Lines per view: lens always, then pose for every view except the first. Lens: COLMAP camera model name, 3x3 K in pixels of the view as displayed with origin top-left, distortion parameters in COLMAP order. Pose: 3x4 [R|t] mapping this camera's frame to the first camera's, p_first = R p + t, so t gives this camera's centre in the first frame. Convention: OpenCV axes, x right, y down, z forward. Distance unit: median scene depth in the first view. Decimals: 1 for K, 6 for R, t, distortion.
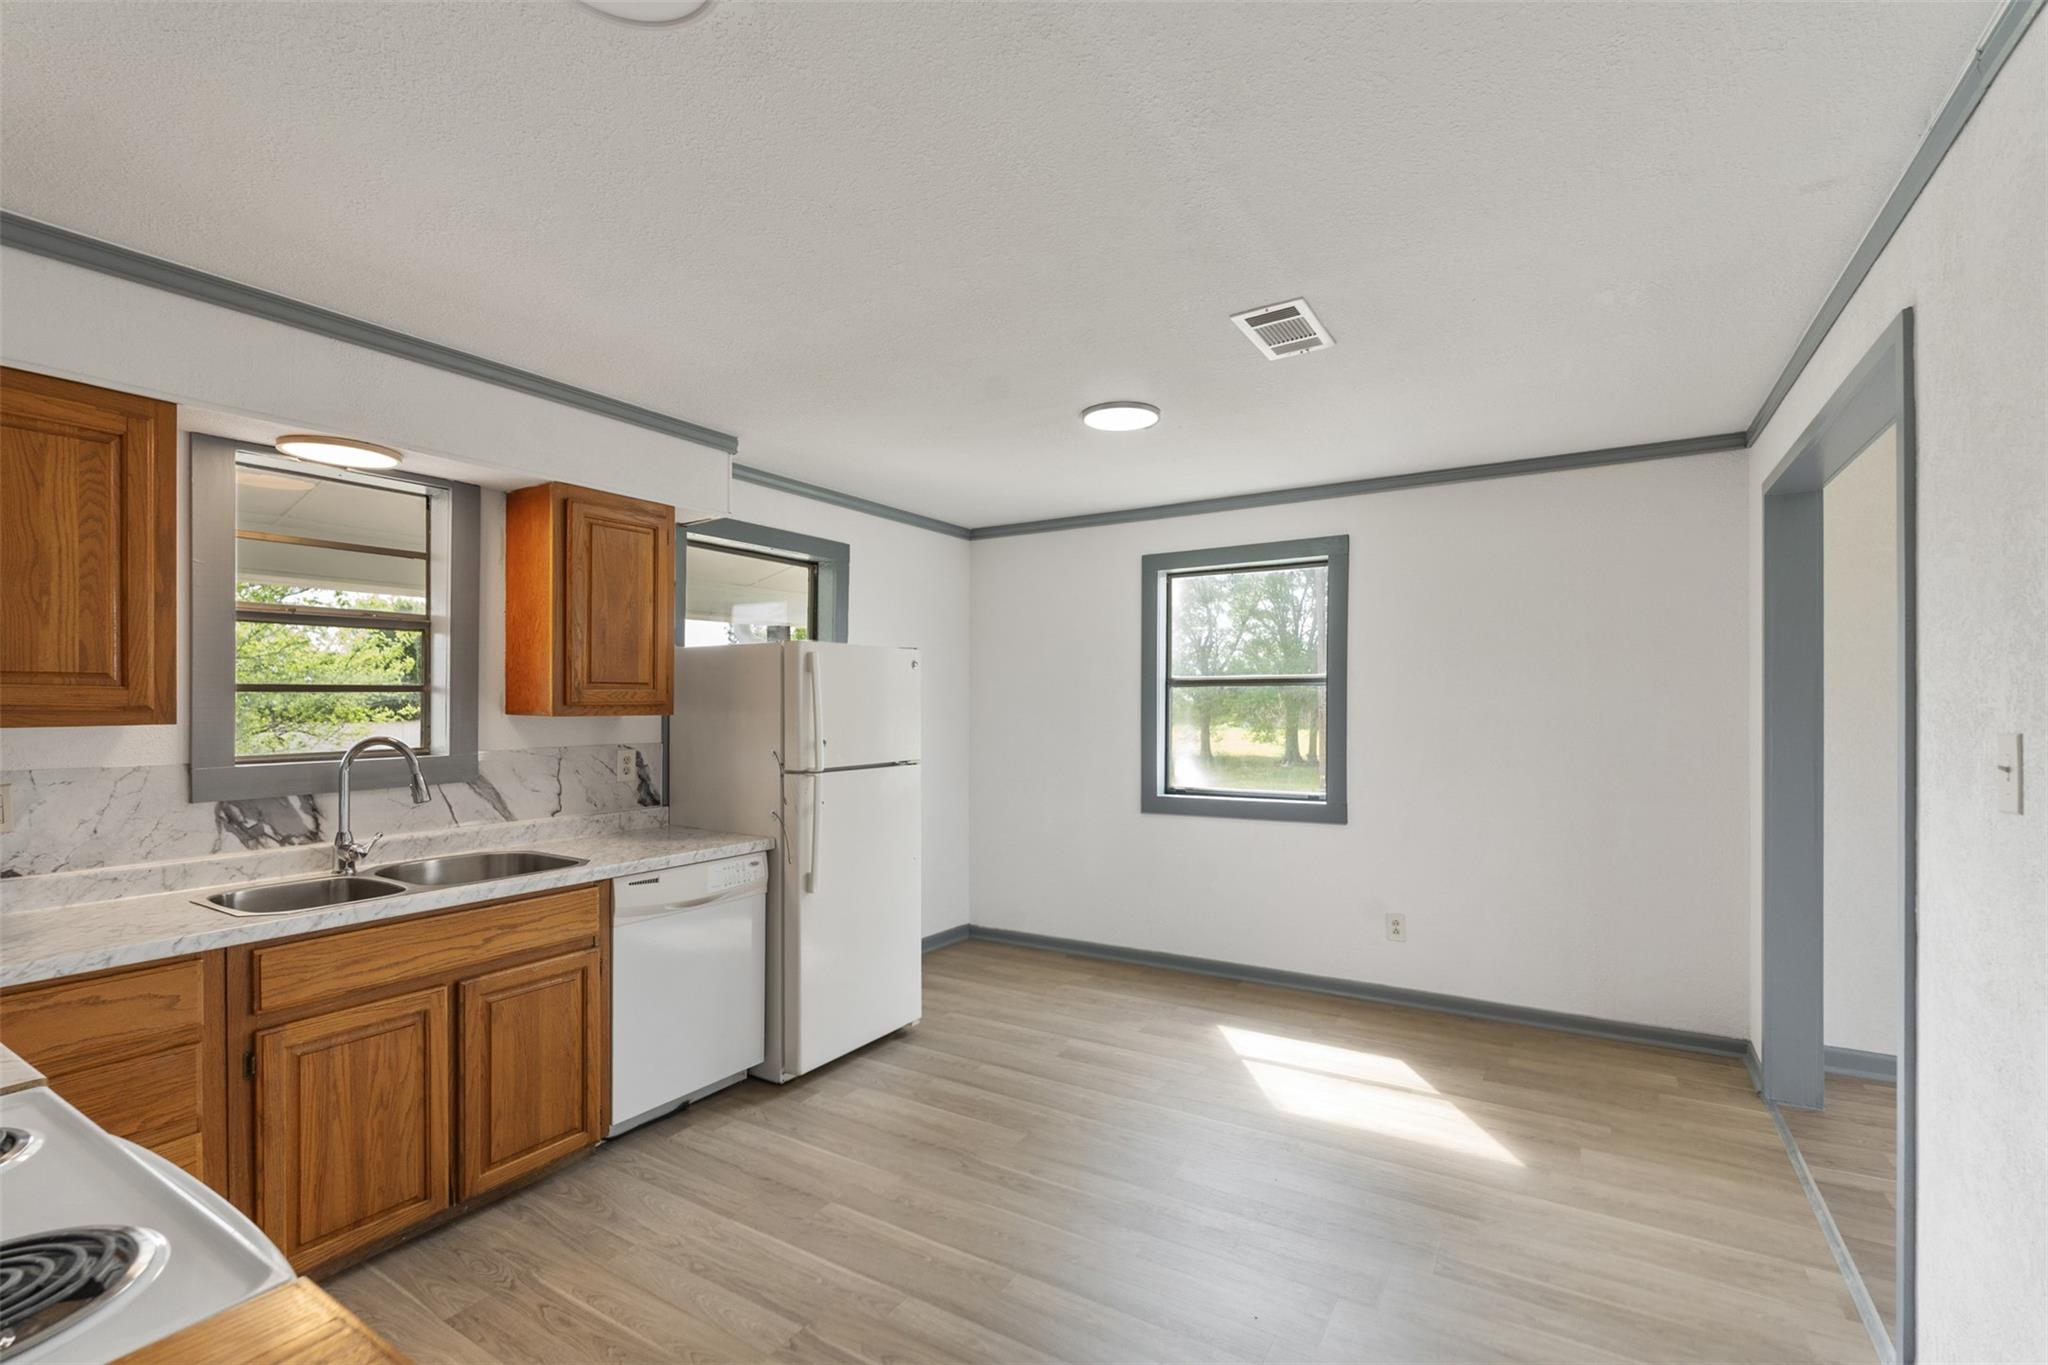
lens RADIAL K [[916.8, 0, 1022.1], [0, 916.8, 708.1], [0, 0, 1]] dist [-0.000017, -0.000005]
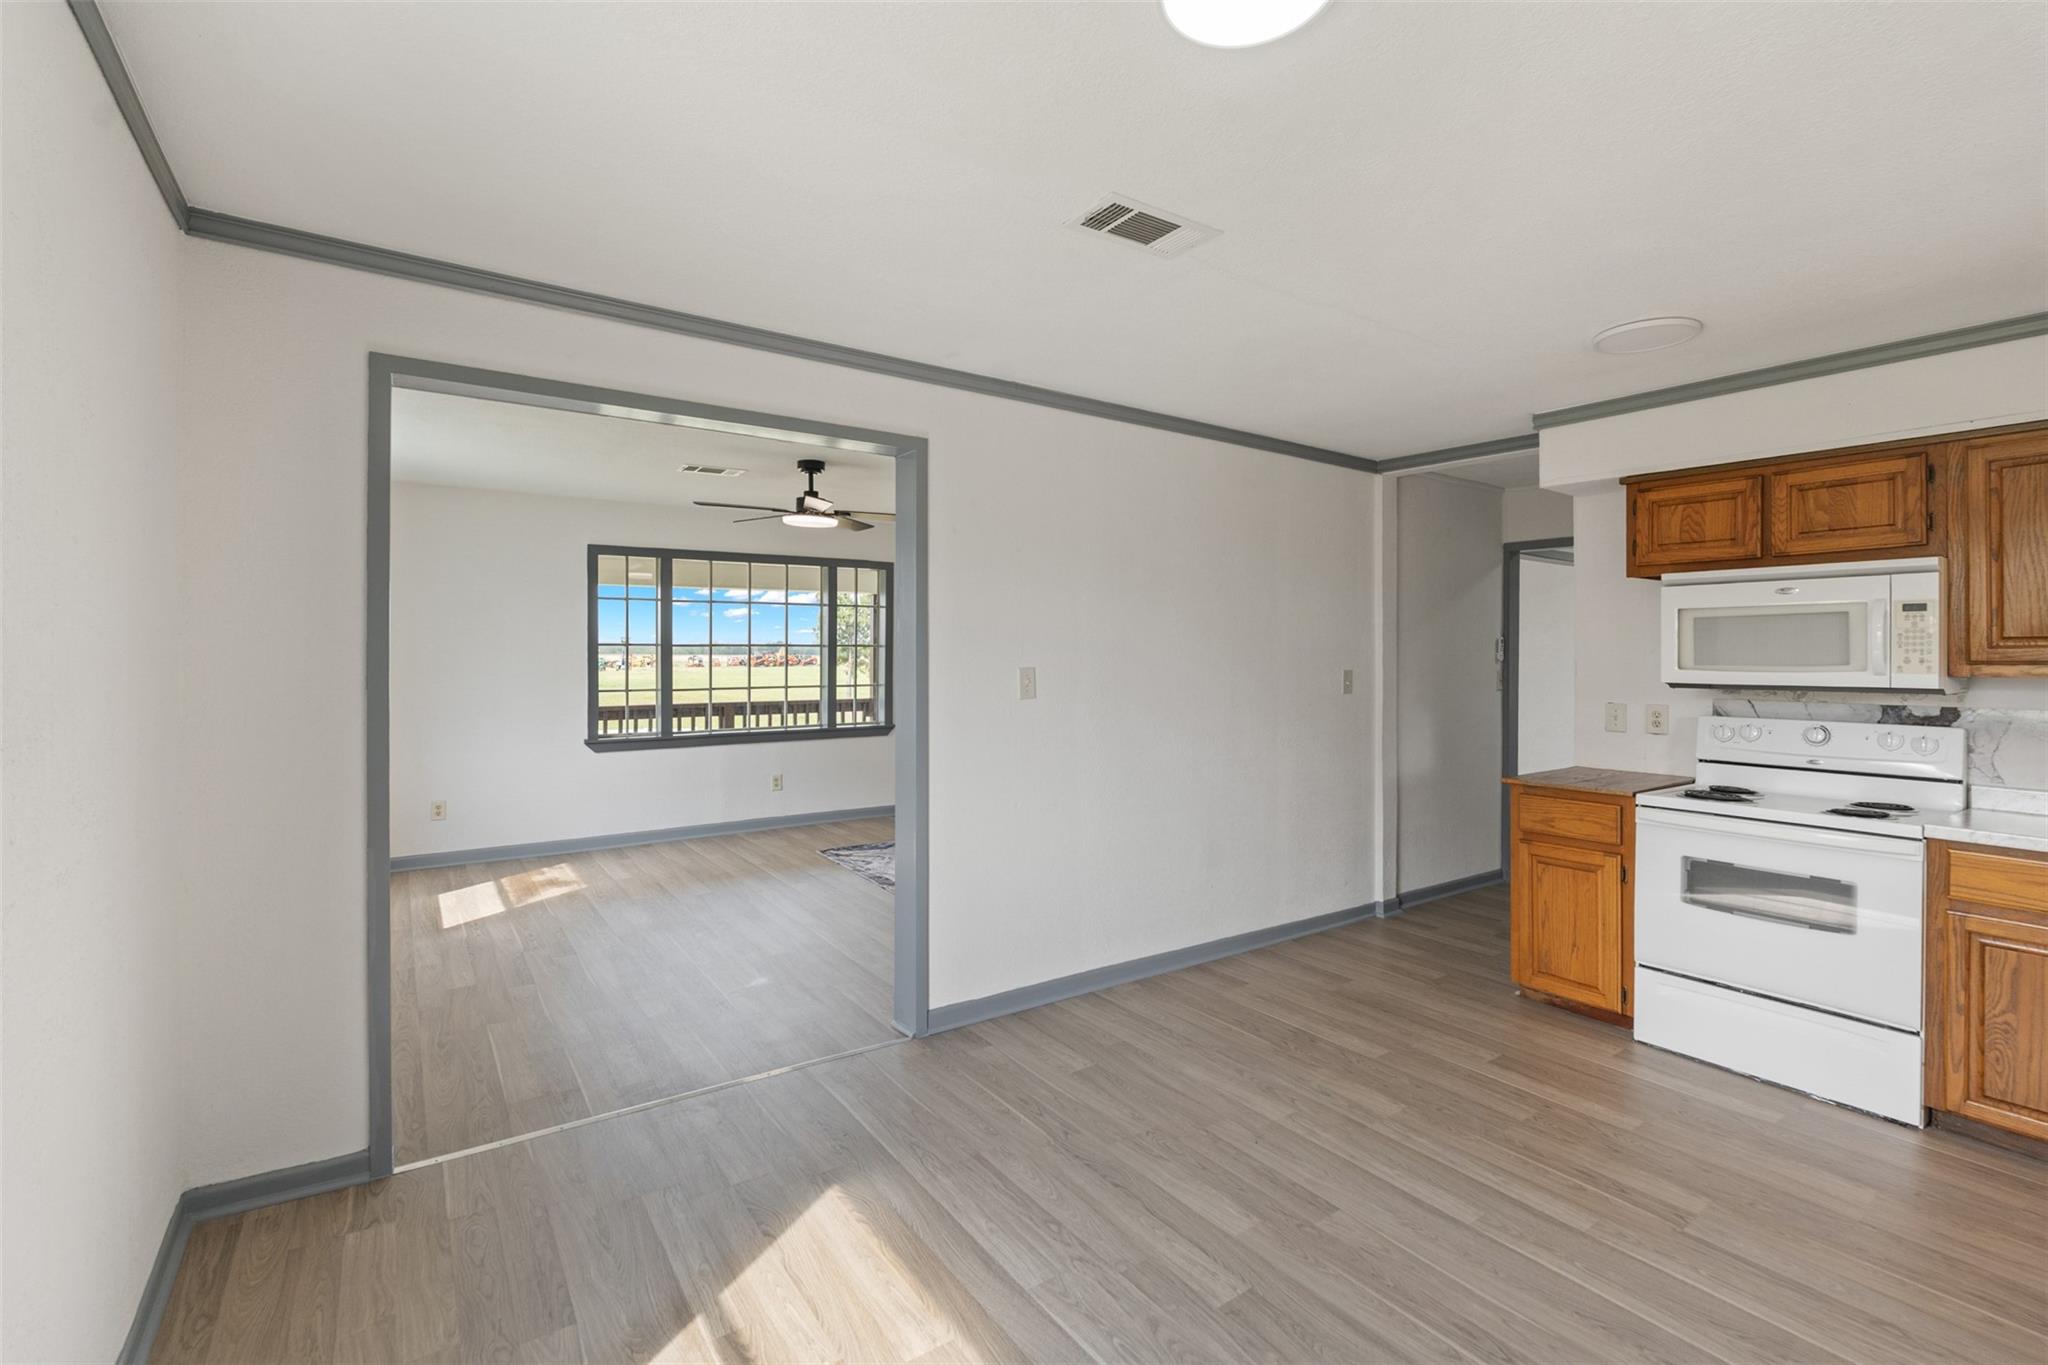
lens RADIAL K [[913.0, 0, 1025.0], [0, 913.0, 668.4], [0, 0, 1]] dist [0.000224, 0.000128]
pose [[-0.917993, -0.006288, 0.396546, 0.051288], [-0.004961, 0.999978, 0.004374, 0.003359], [-0.396565, 0.002048, -0.918005, 2.158367]]
